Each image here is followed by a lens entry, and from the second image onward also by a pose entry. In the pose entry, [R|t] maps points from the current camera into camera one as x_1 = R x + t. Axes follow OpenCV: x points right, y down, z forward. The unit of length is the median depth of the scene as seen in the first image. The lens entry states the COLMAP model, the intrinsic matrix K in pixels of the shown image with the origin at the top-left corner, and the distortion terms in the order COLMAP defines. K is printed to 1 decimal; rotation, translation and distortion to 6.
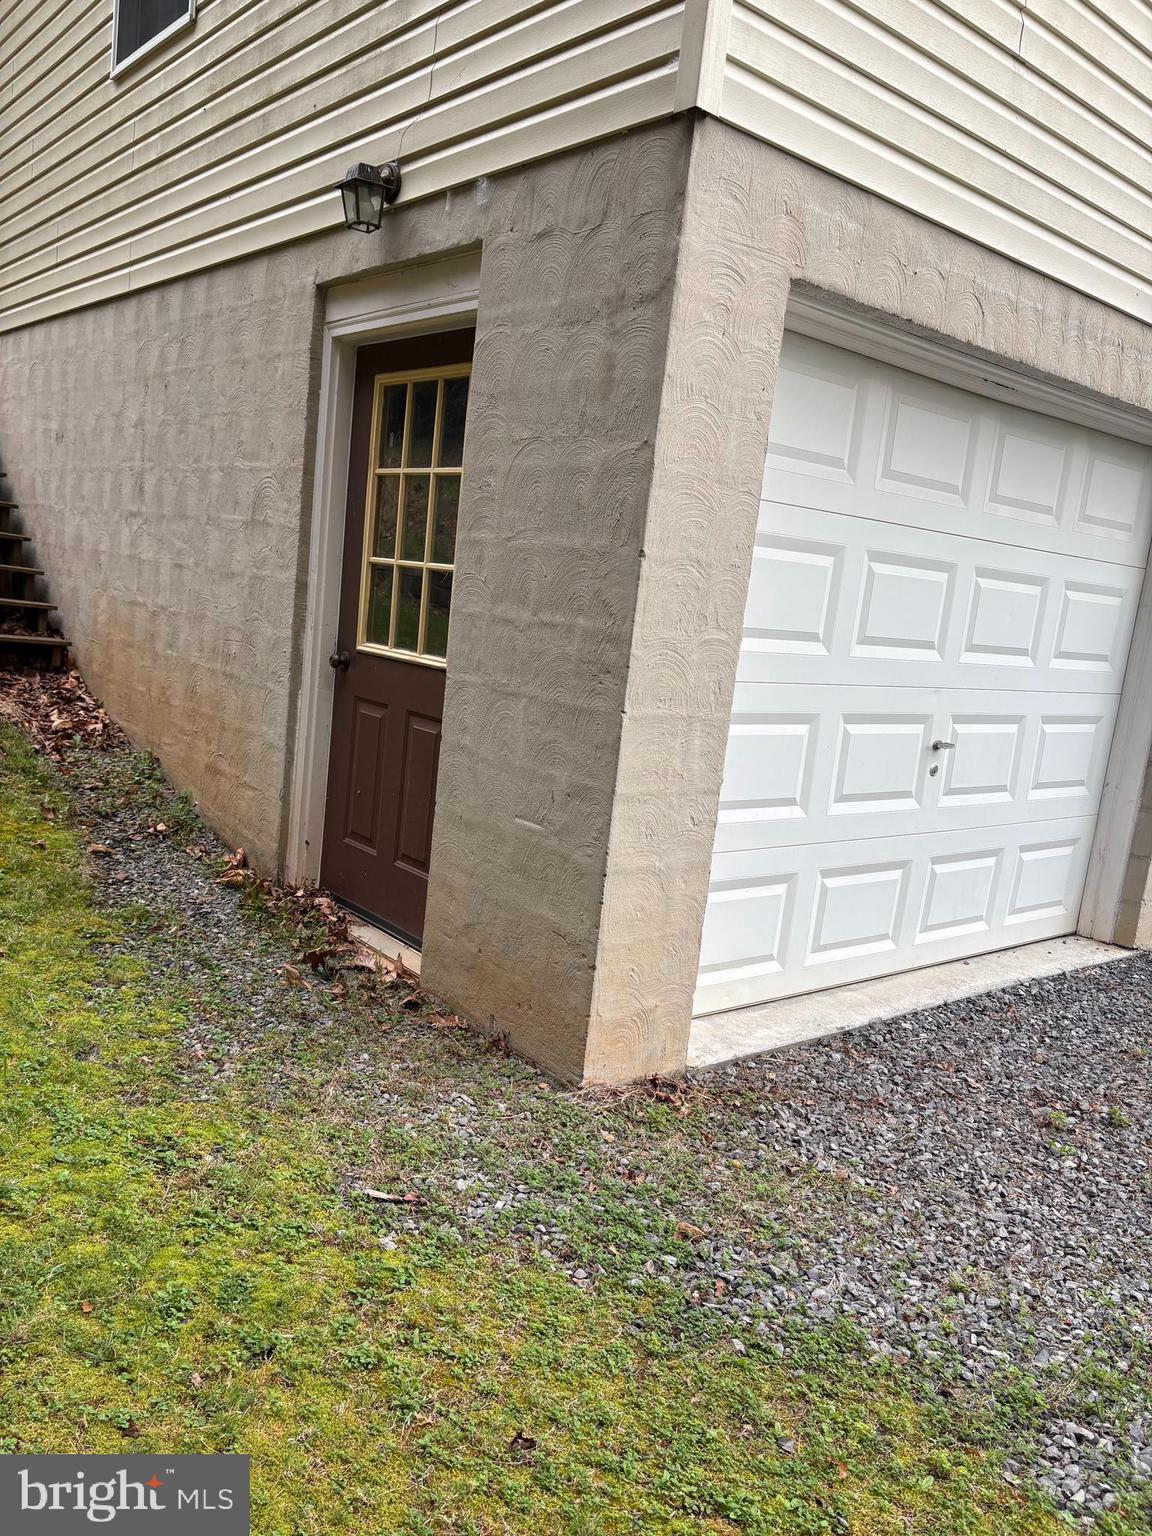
lens RADIAL K [[1172.2, 0, 539.8], [0, 1172.2, 785.3], [0, 0, 1]] dist [0.097374, -0.127012]
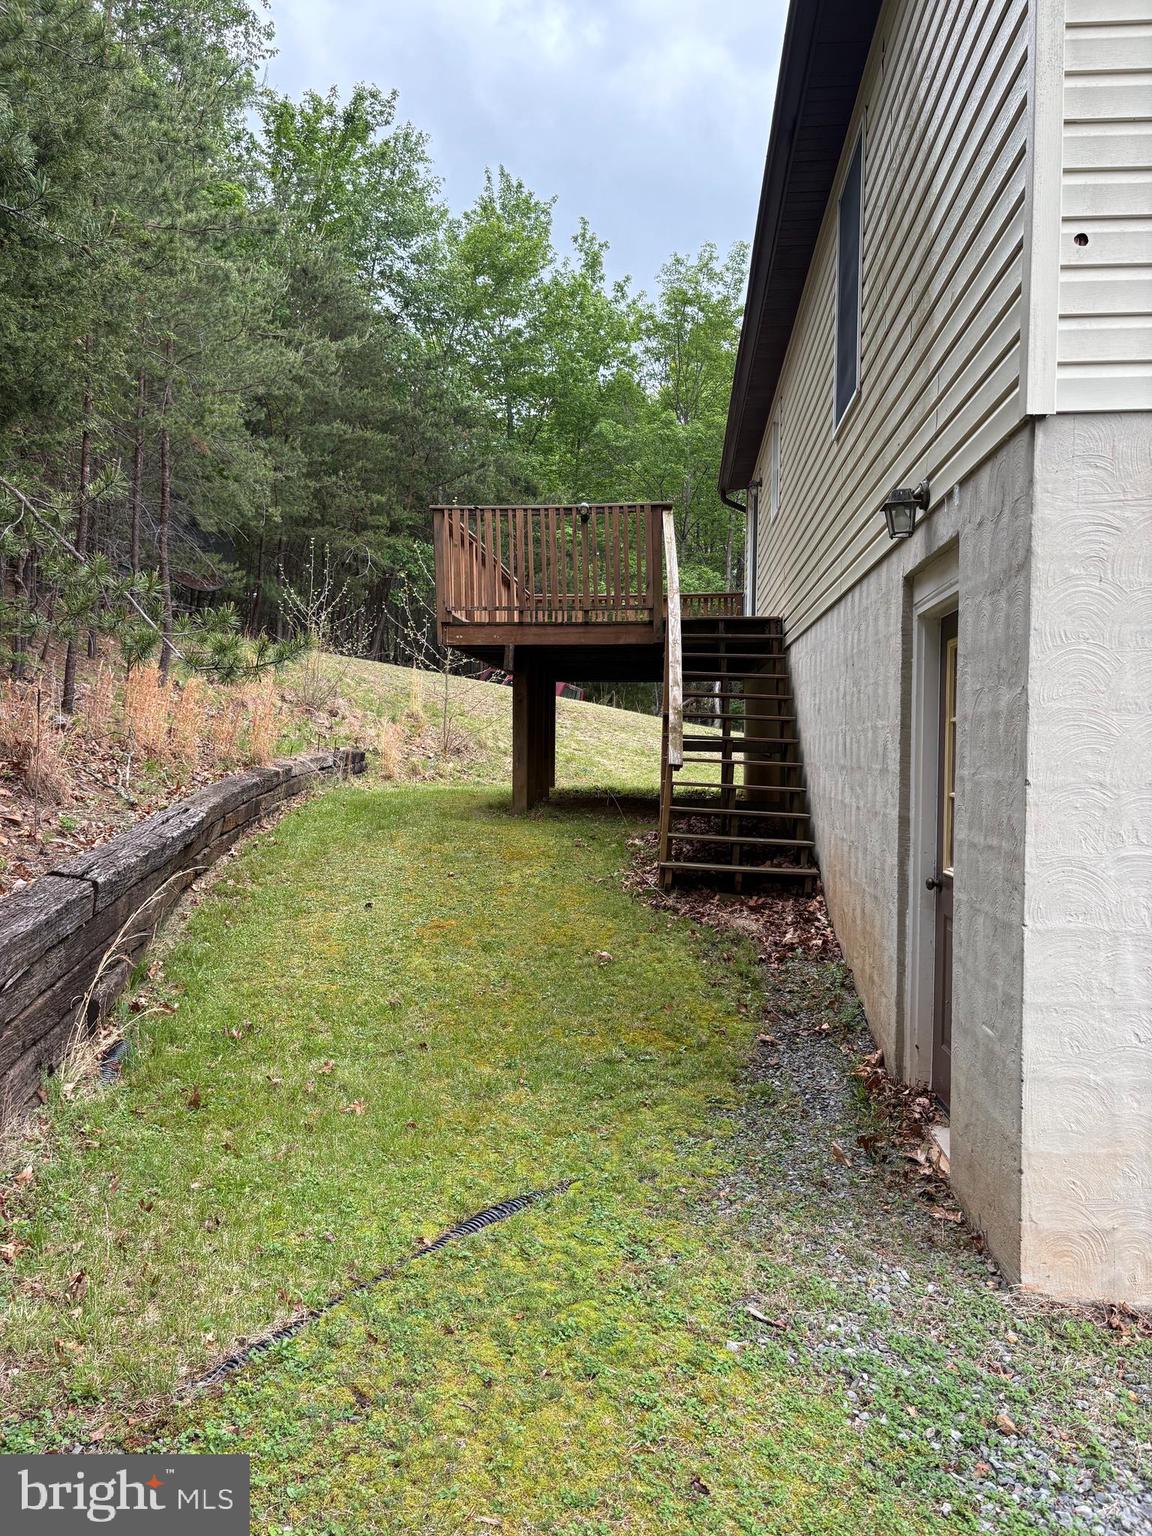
lens RADIAL K [[1194.0, 0, 575.3], [0, 1194.0, 789.3], [0, 0, 1]] dist [0.002516, 0.056790]
pose [[0.718891, -0.072510, -0.691331, 0.476574], [-0.057608, 0.984909, -0.163207, 0.015634], [0.692732, 0.157154, 0.703864, -0.073771]]
